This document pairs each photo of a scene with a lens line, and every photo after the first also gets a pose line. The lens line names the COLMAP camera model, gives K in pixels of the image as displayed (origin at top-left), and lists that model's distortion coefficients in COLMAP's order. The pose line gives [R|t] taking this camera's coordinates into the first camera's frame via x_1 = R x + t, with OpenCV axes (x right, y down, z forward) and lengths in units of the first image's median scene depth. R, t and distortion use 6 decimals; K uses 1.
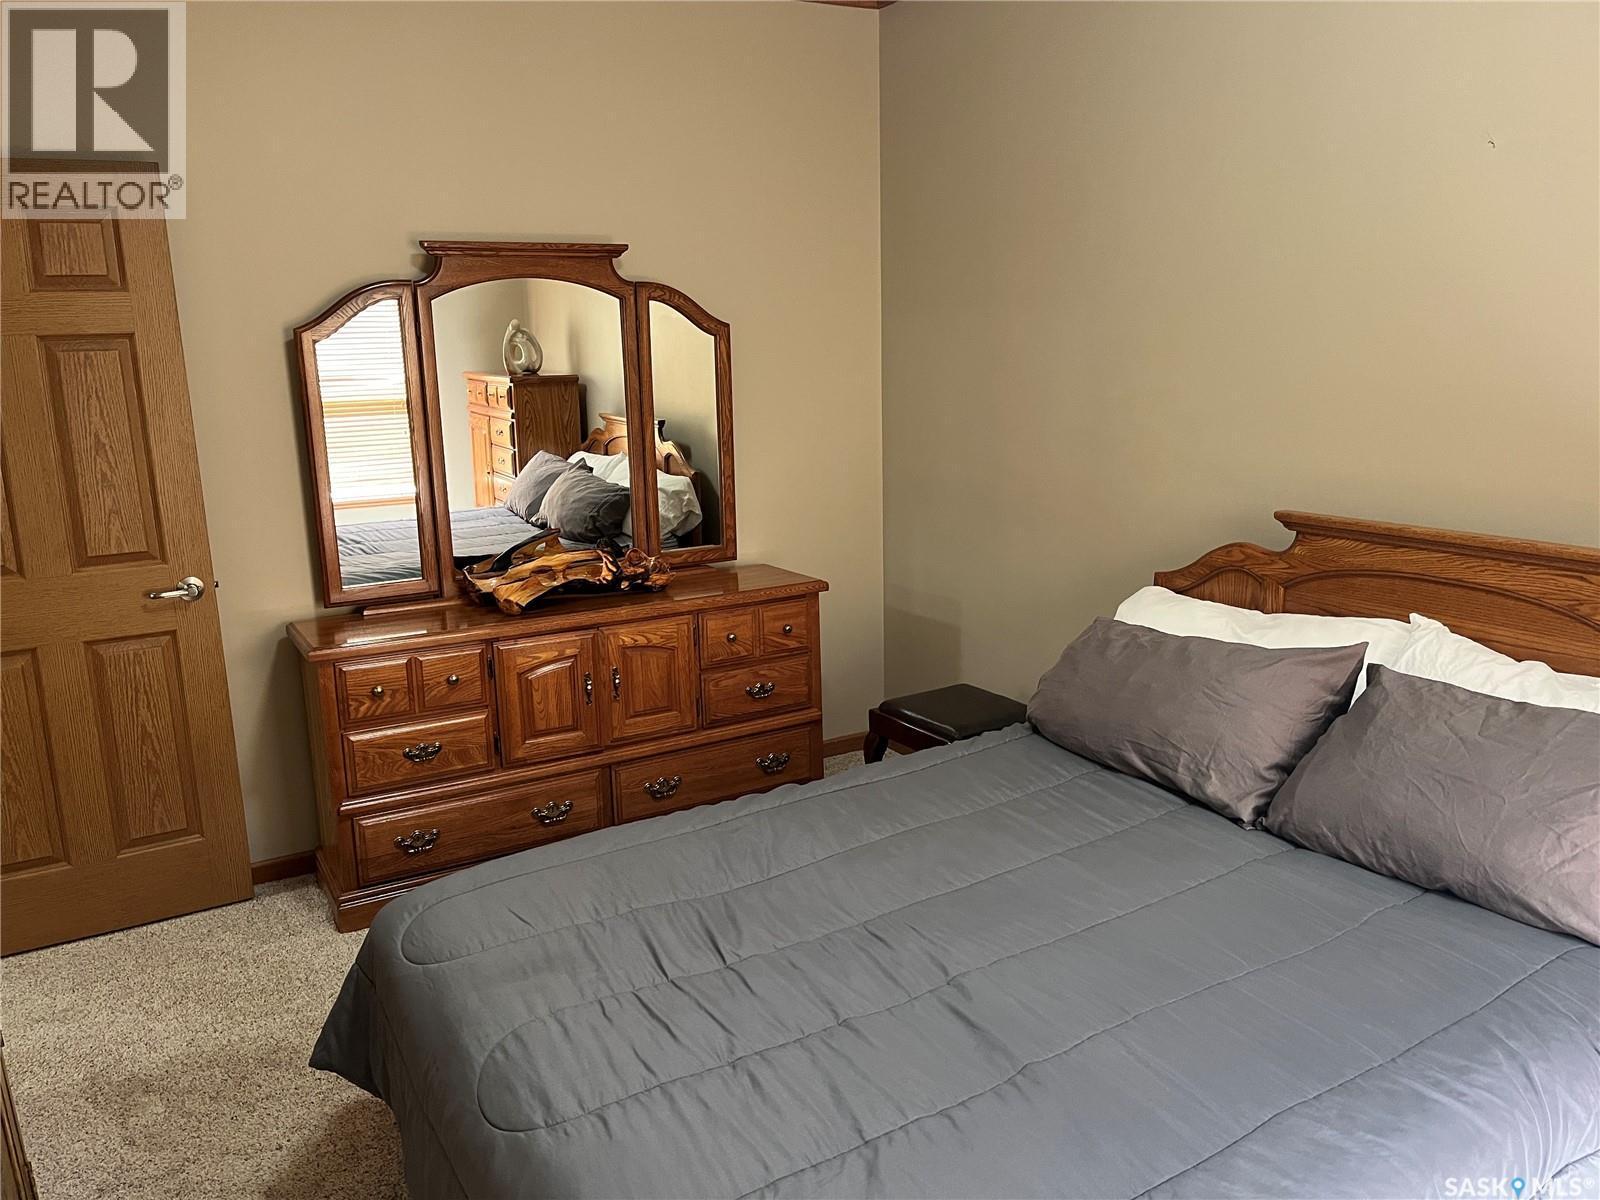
lens RADIAL K [[1226.1, 0, 800.0], [0, 1226.1, 600.0], [0, 0, 1]] dist [0.102964, -0.154062]
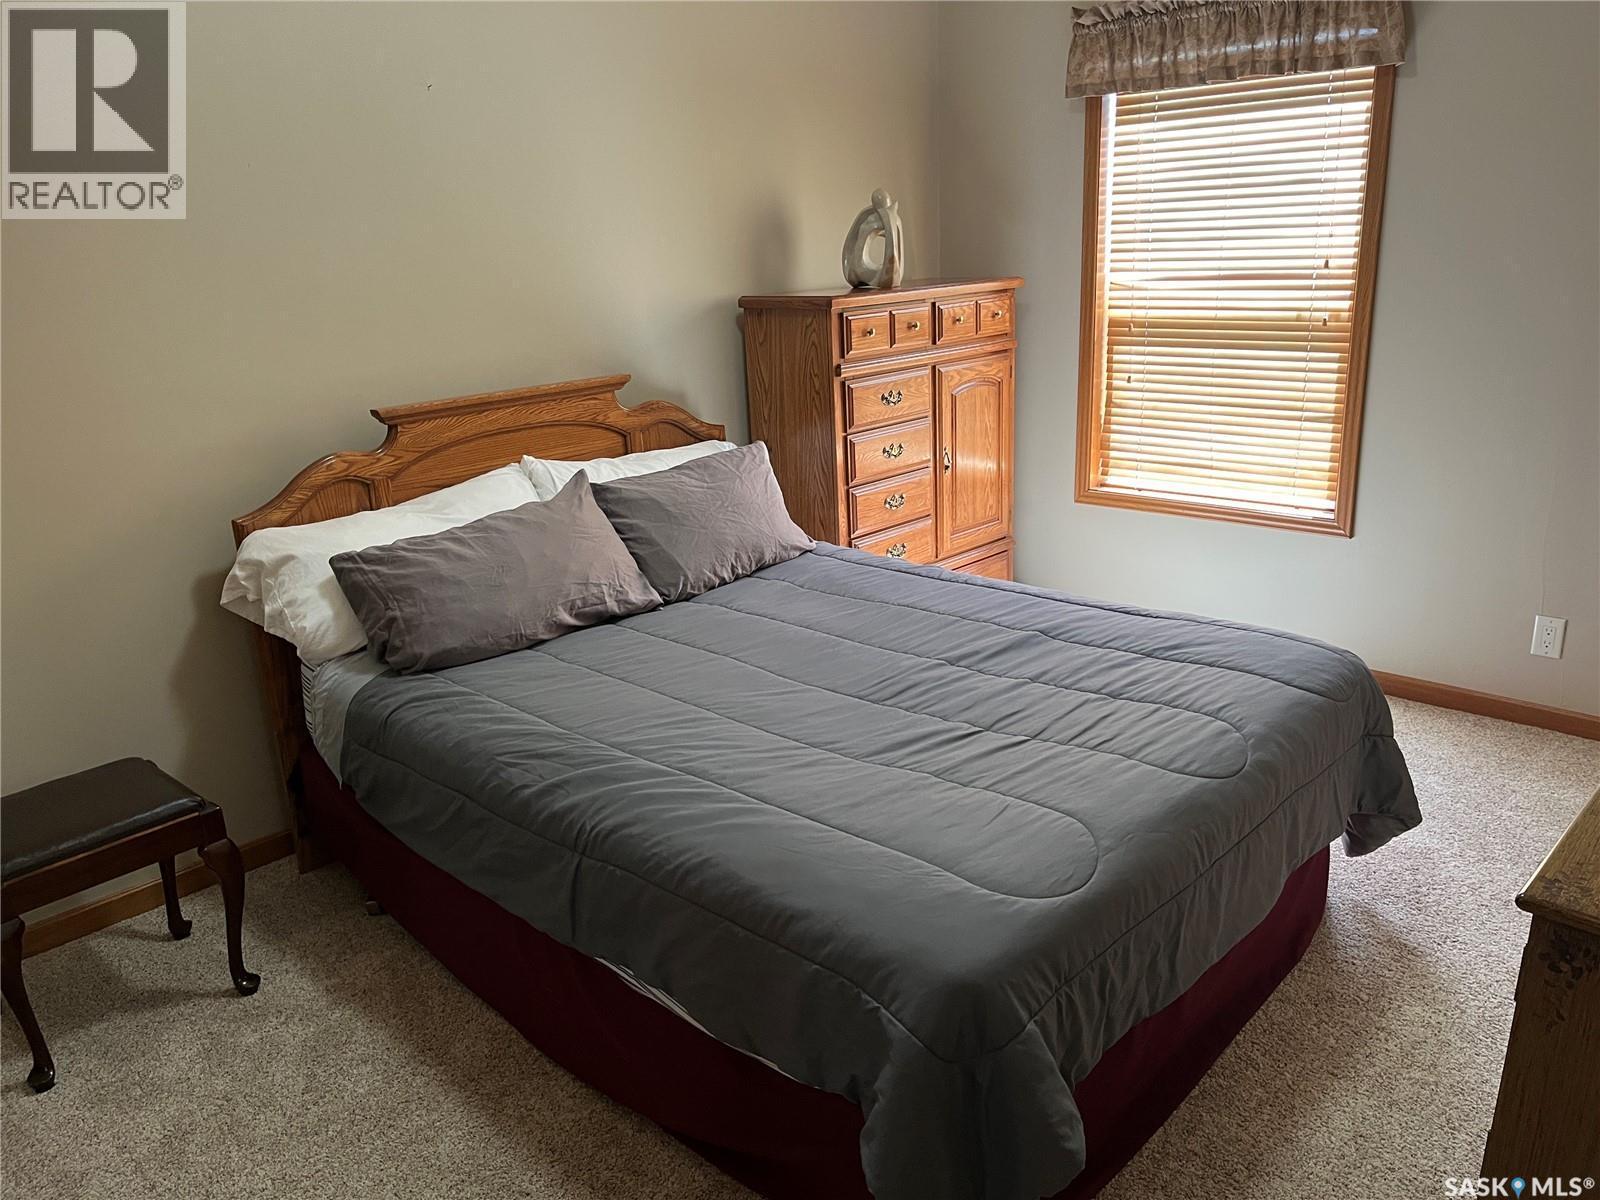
lens RADIAL K [[1226.1, 0, 800.0], [0, 1226.1, 600.0], [0, 0, 1]] dist [0.102964, -0.154062]
pose [[-0.273327, -0.244447, 0.930343, -0.860368], [0.253222, 0.914774, 0.314751, -0.191803], [-0.927993, 0.321613, -0.188133, 1.061933]]
